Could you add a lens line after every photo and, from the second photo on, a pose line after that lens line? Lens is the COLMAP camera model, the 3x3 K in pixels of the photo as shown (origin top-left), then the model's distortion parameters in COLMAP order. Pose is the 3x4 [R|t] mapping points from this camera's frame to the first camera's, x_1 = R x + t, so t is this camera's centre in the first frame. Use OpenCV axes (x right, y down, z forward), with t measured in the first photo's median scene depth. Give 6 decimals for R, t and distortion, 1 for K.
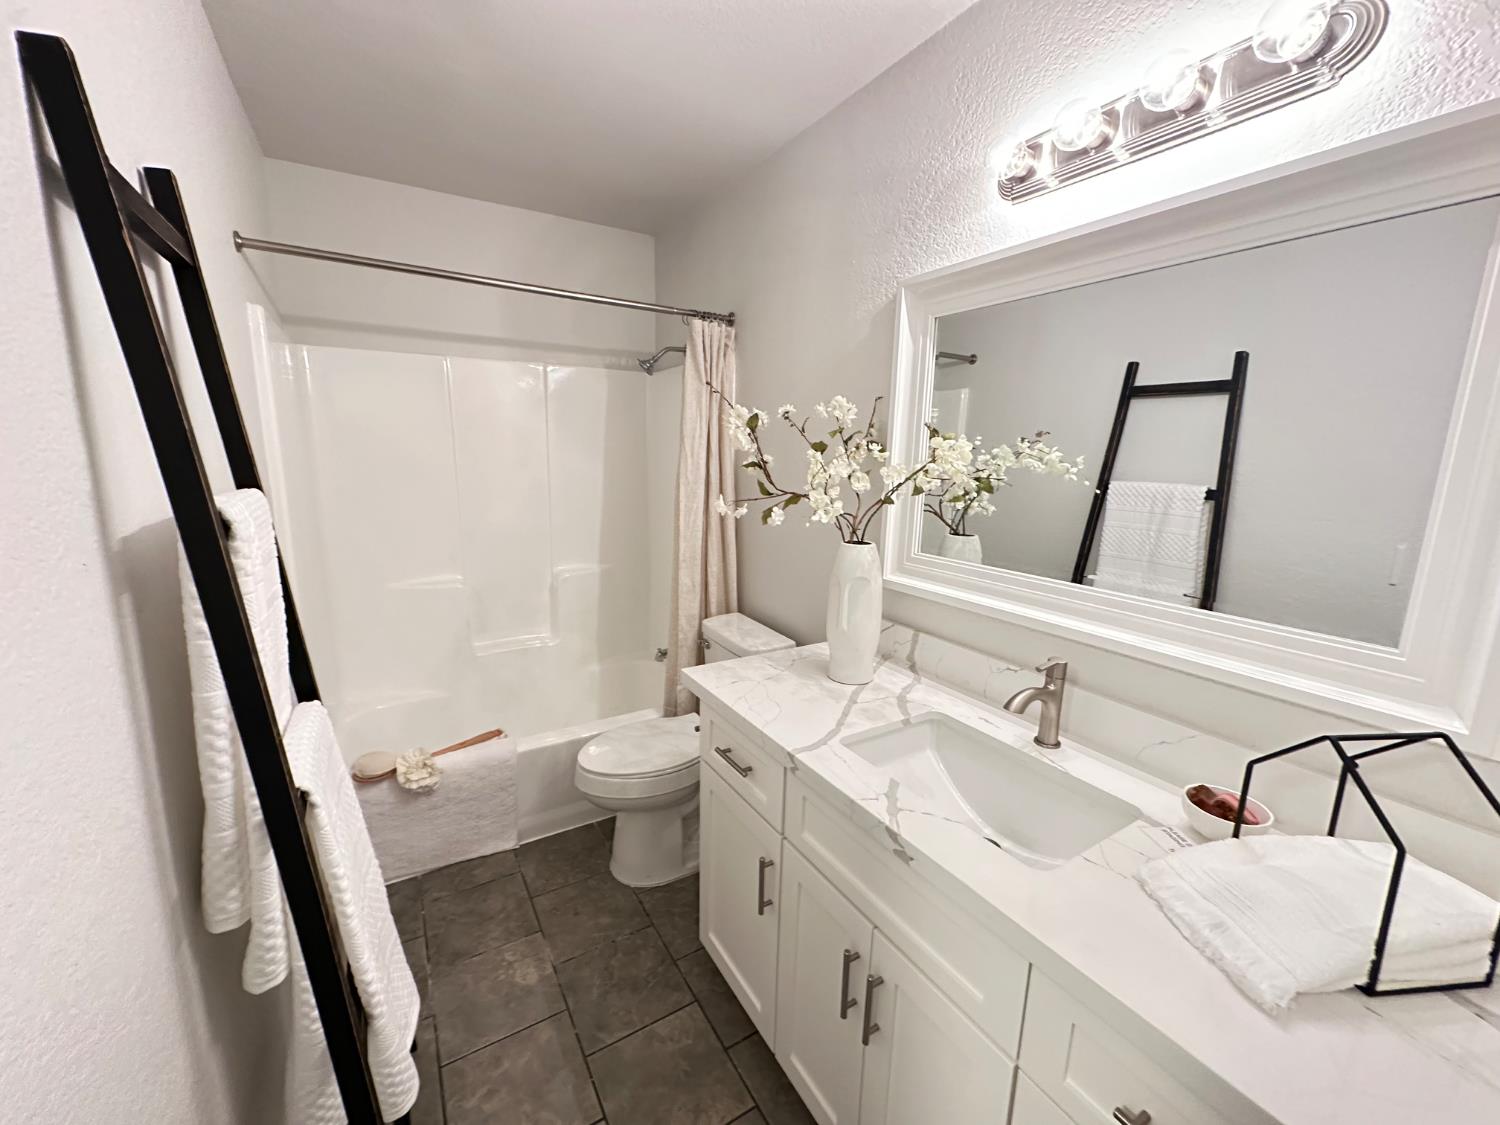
lens RADIAL K [[594.0, 0, 753.1], [0, 594.0, 564.5], [0, 0, 1]] dist [-0.005177, 0.000453]
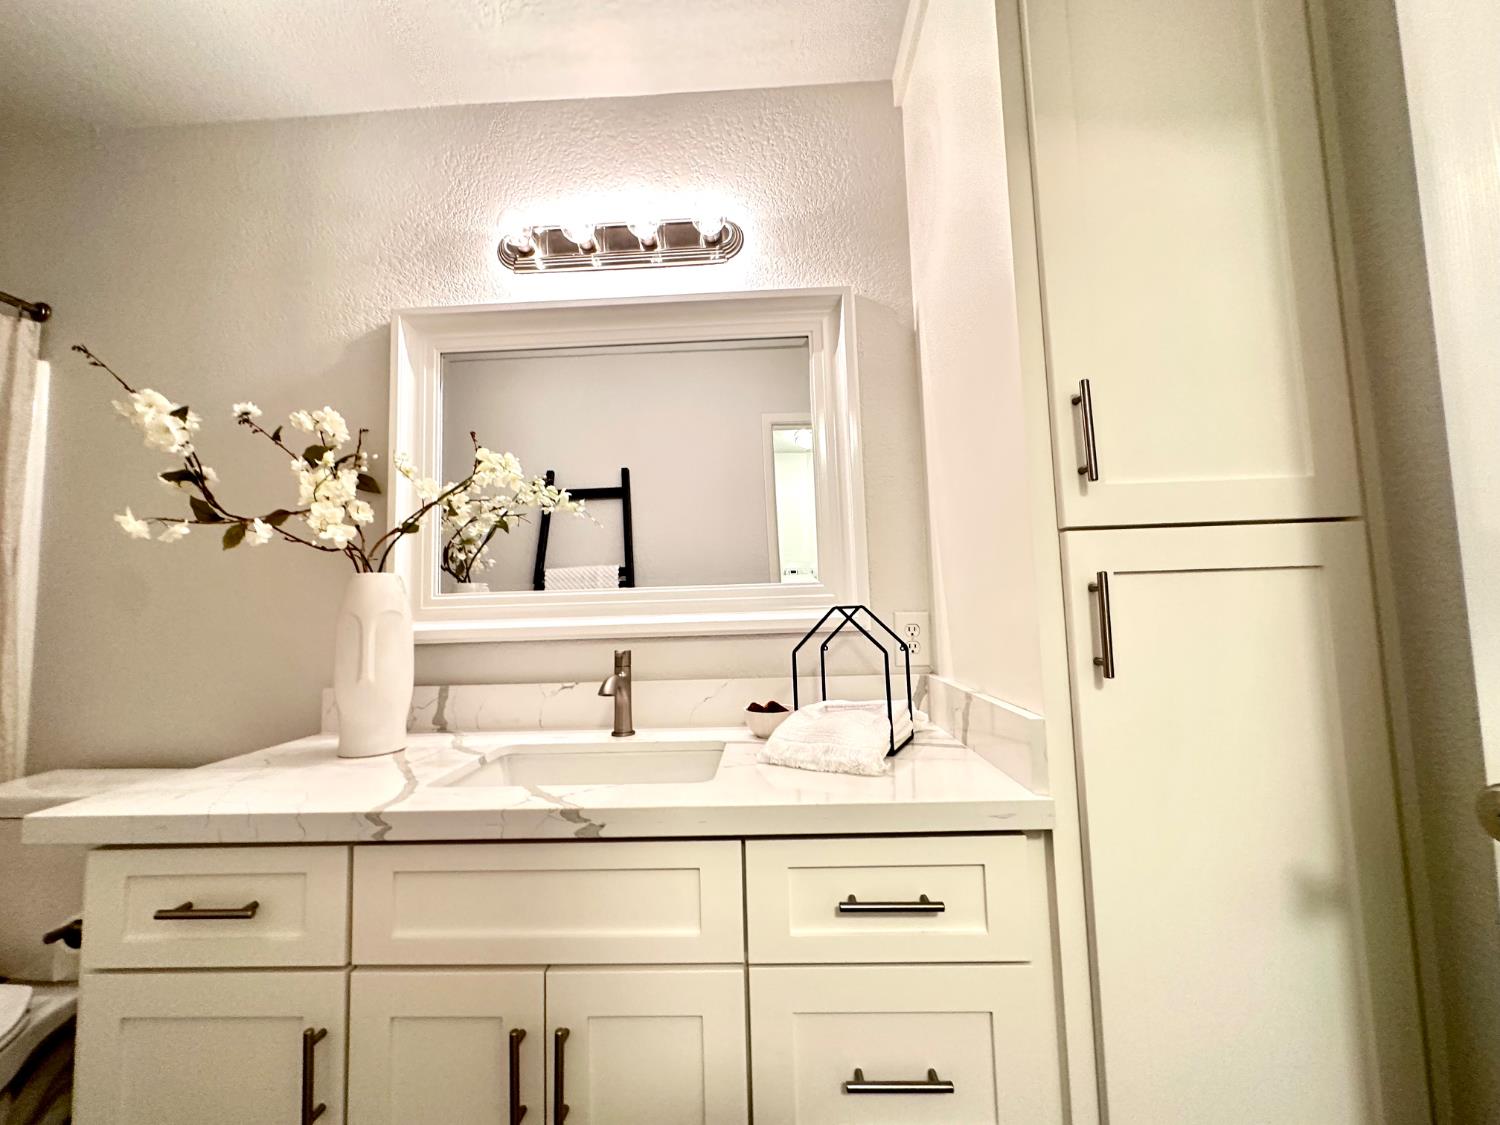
lens RADIAL K [[595.9, 0, 750.0], [0, 595.9, 562.5], [0, 0, 1]] dist [-0.007100, 0.000216]
pose [[0.554607, 0.023270, 0.831787, -0.229337], [0.196599, 0.967644, -0.158155, 0.186013], [-0.808555, 0.251242, 0.532087, 0.151707]]
